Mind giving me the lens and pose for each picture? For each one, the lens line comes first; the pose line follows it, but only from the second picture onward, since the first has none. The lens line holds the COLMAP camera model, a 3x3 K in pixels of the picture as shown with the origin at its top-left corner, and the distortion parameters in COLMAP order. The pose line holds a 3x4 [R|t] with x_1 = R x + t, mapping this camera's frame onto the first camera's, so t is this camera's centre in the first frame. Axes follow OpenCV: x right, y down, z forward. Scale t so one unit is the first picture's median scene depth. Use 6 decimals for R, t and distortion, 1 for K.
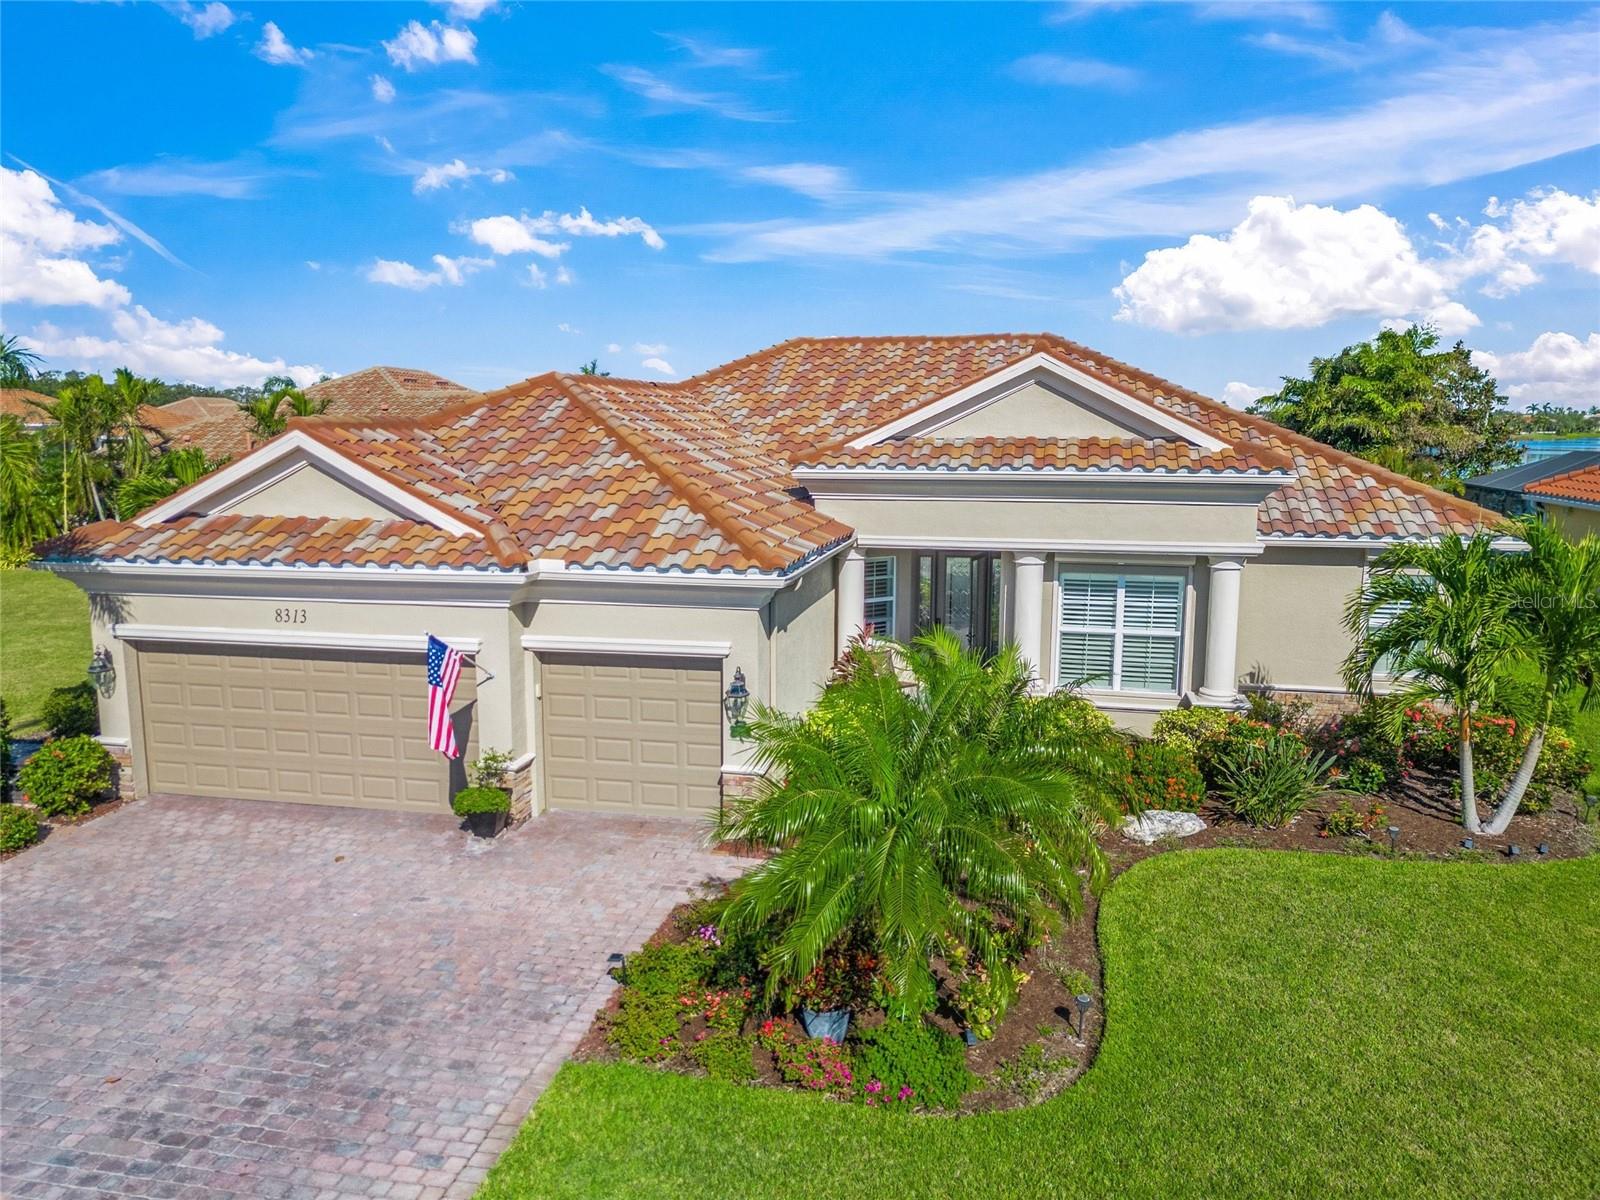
lens RADIAL K [[1117.6, 0, 796.7], [0, 1117.6, 601.2], [0, 0, 1]] dist [0.073919, -0.063941]
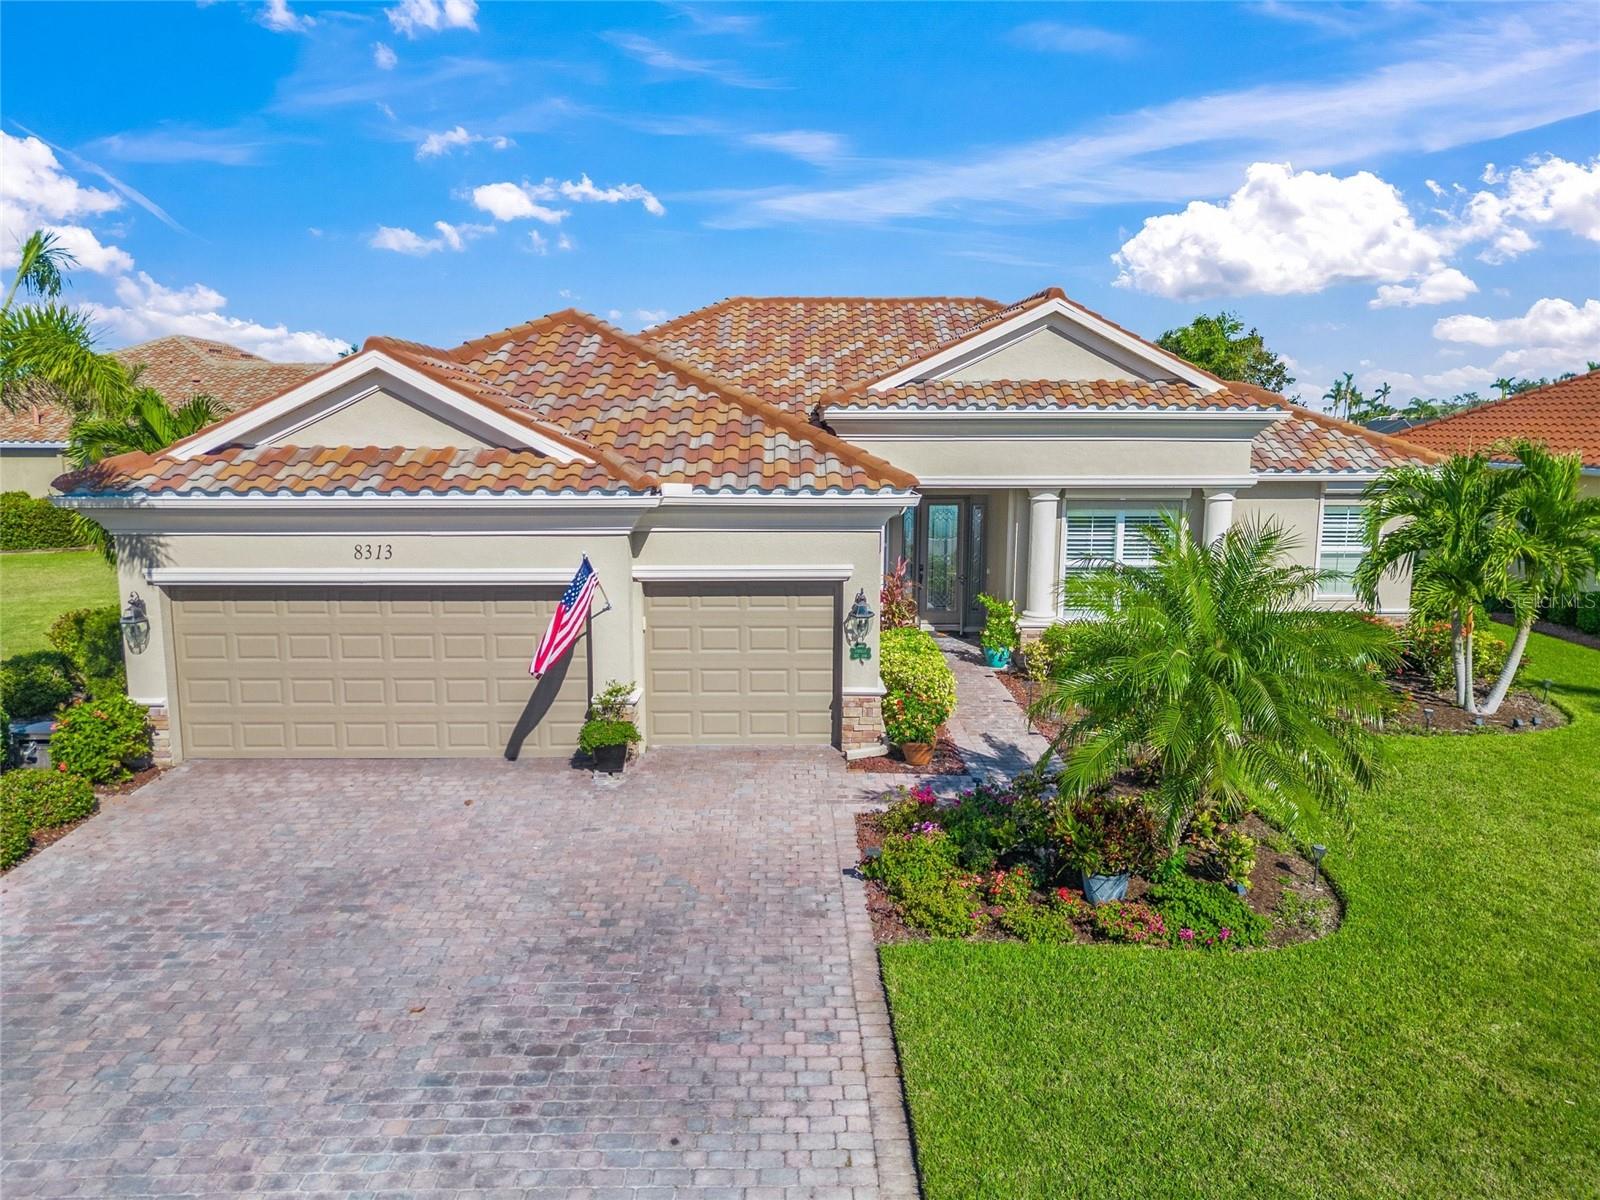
lens RADIAL K [[1117.6, 0, 796.7], [0, 1117.6, 601.2], [0, 0, 1]] dist [0.073919, -0.063941]
pose [[0.975619, -0.033175, 0.216950, -0.294991], [0.033188, 0.999443, 0.003583, 0.058327], [-0.216948, 0.003704, 0.976176, 0.023544]]
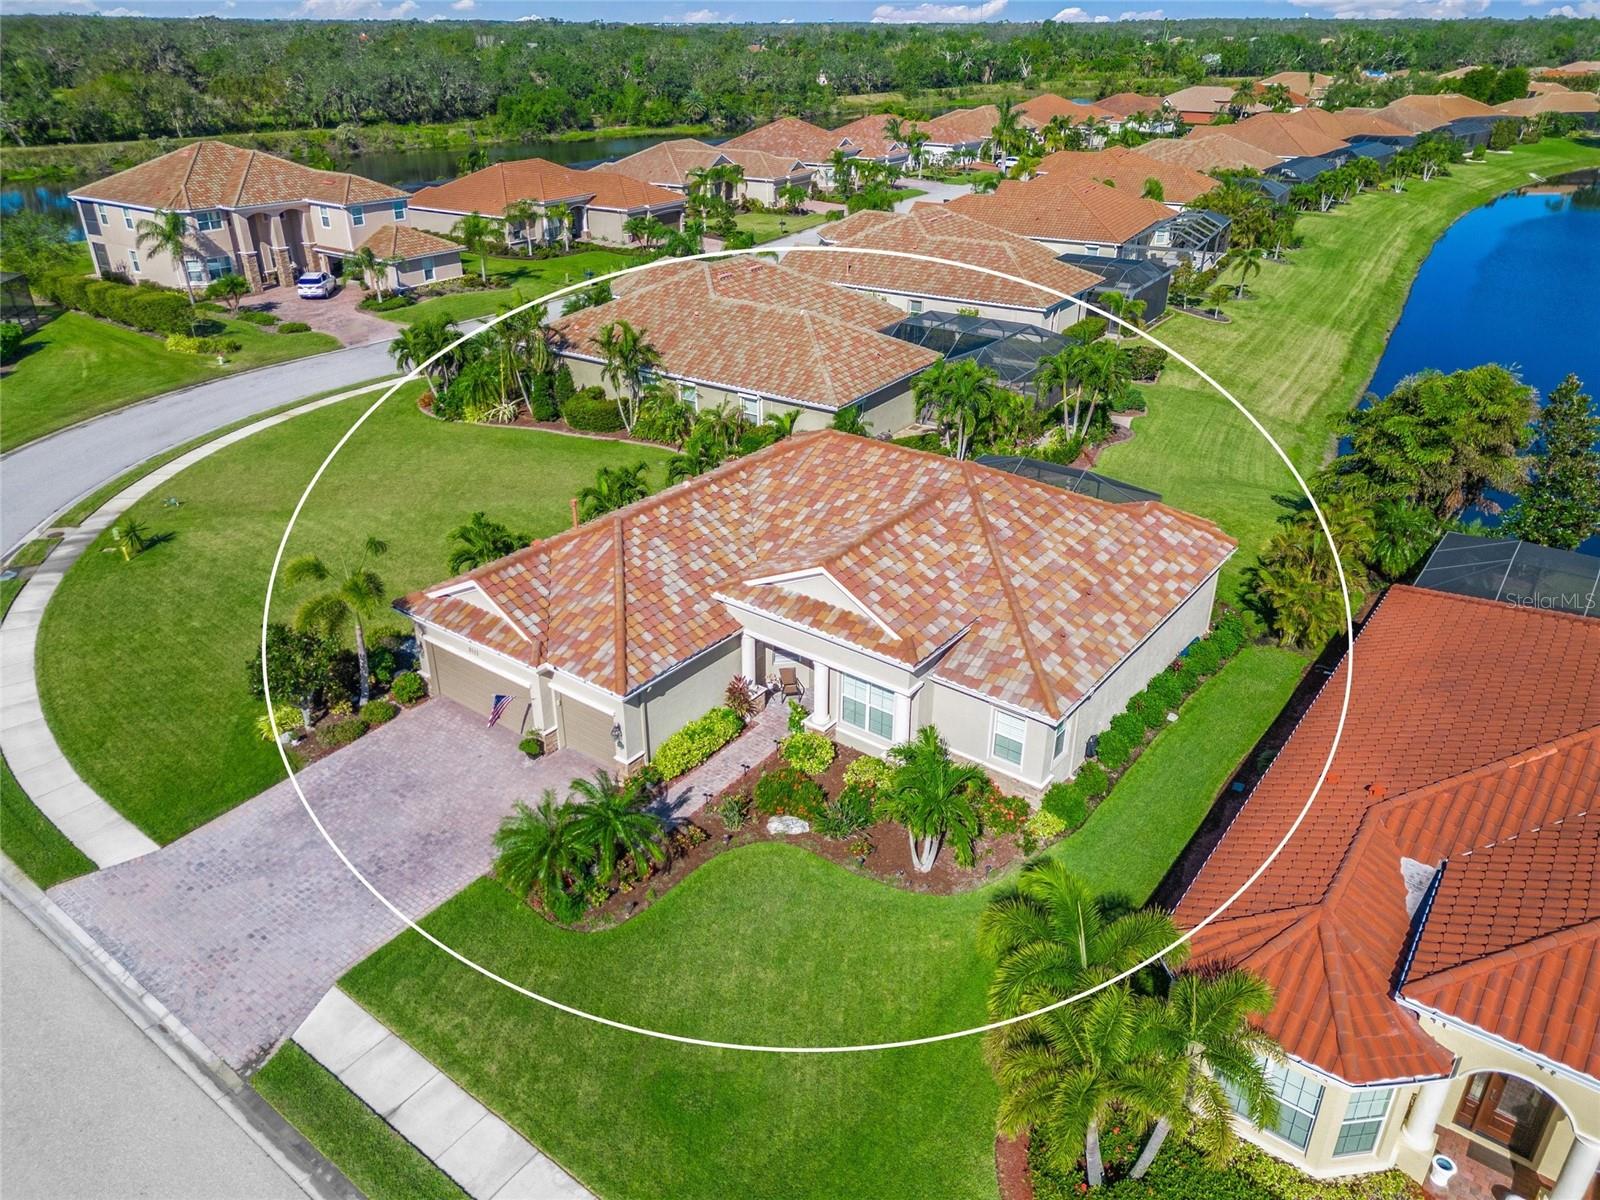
lens RADIAL K [[1117.6, 0, 796.7], [0, 1117.6, 601.2], [0, 0, 1]] dist [0.073919, -0.063941]
pose [[0.905060, 0.194354, -0.378276, 1.011445], [-0.068423, 0.944425, 0.321526, -0.862013], [0.419744, -0.265117, 0.868060, -0.729025]]
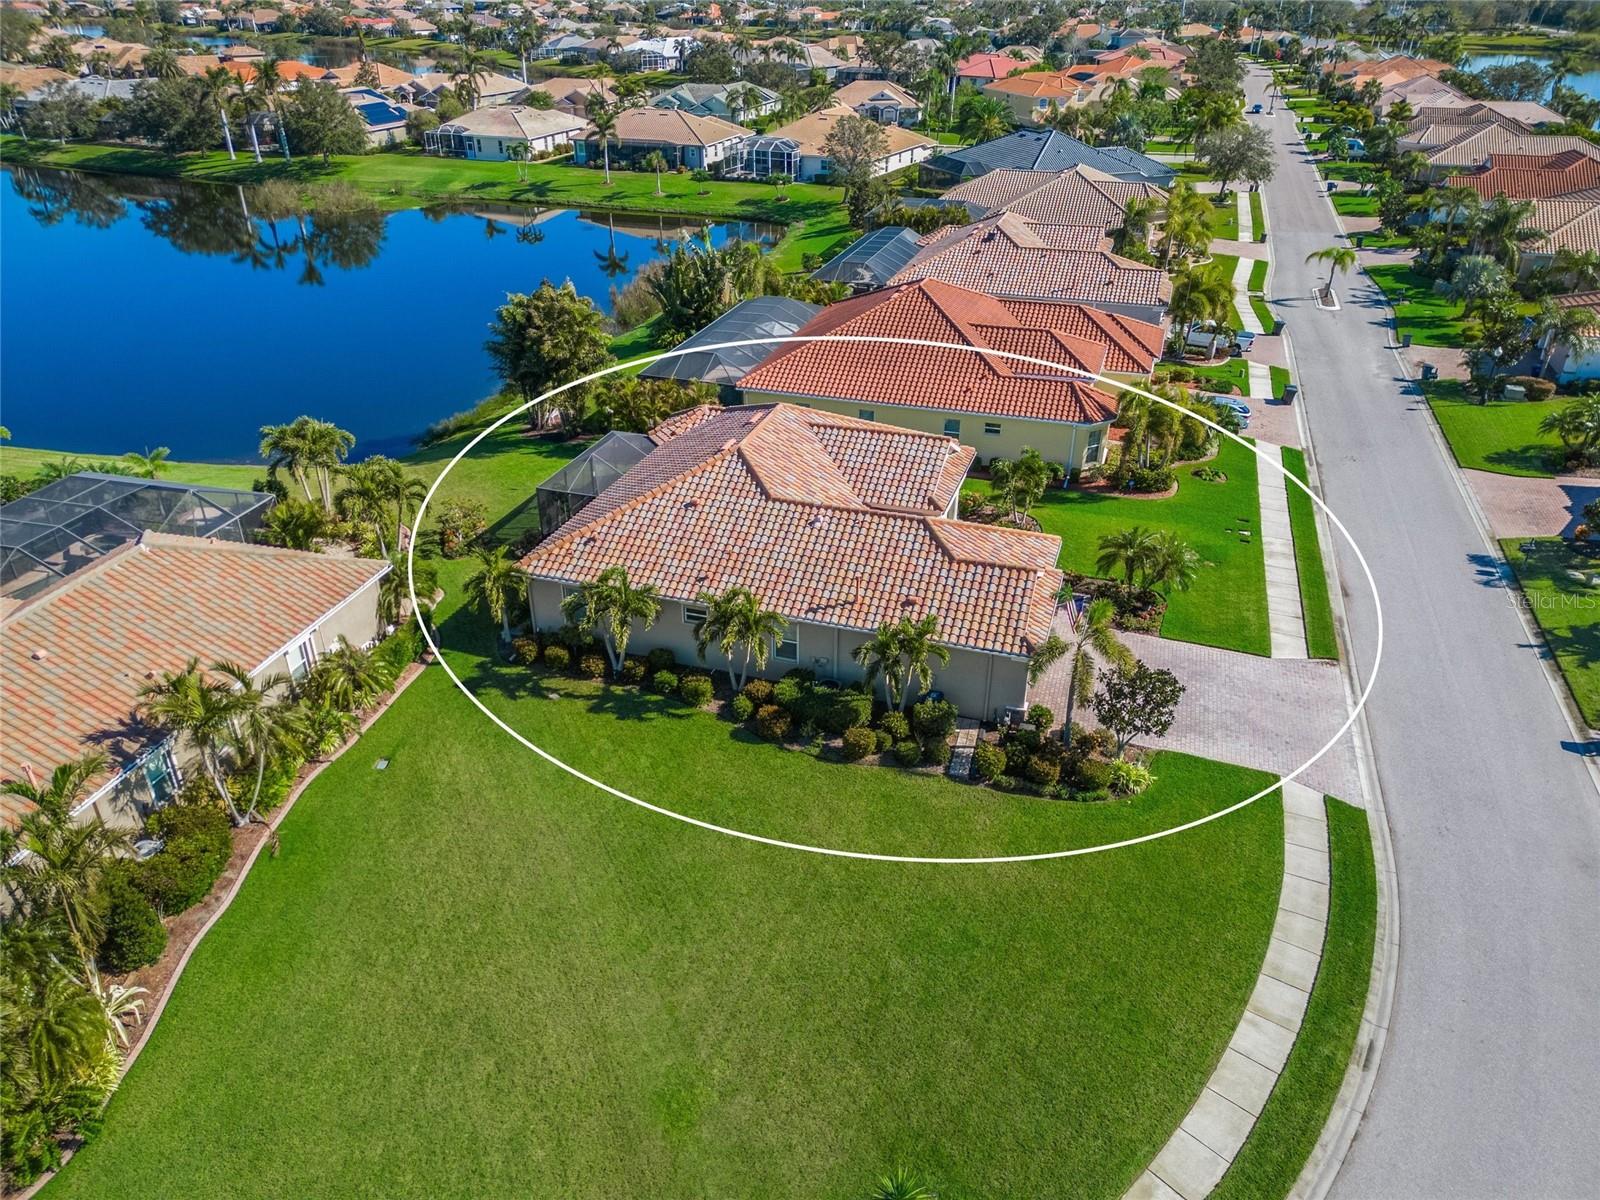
lens RADIAL K [[1117.6, 0, 796.7], [0, 1117.6, 601.2], [0, 0, 1]] dist [0.073919, -0.063941]
pose [[0.103462, -0.484428, 0.868692, -2.882922], [0.155156, 0.870548, 0.466983, -1.444236], [-0.982457, 0.086468, 0.165230, 1.073919]]
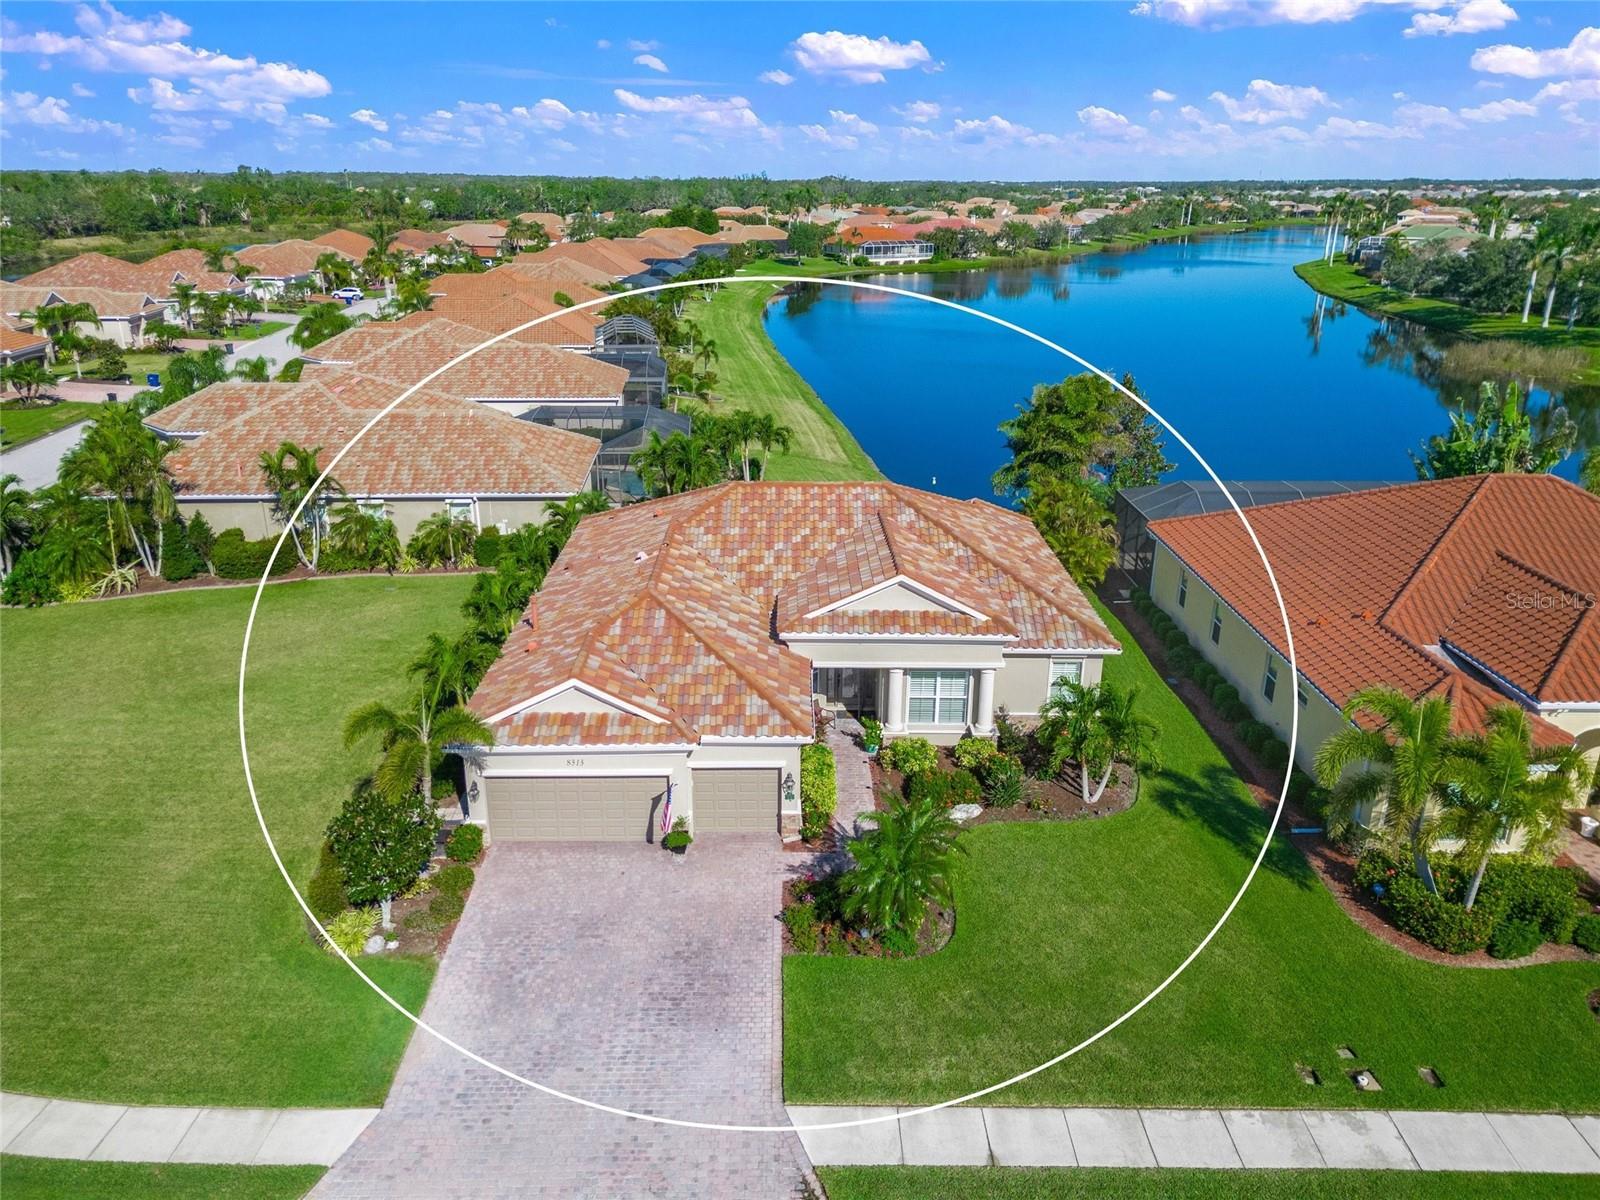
lens RADIAL K [[1125.2, 0, 797.7], [0, 1125.2, 584.7], [0, 0, 1]] dist [0.085786, -0.083885]
pose [[0.975894, -0.068304, 0.207282, -0.433564], [0.029261, 0.982137, 0.185876, -0.659816], [-0.216276, -0.175330, 0.960460, -1.012931]]
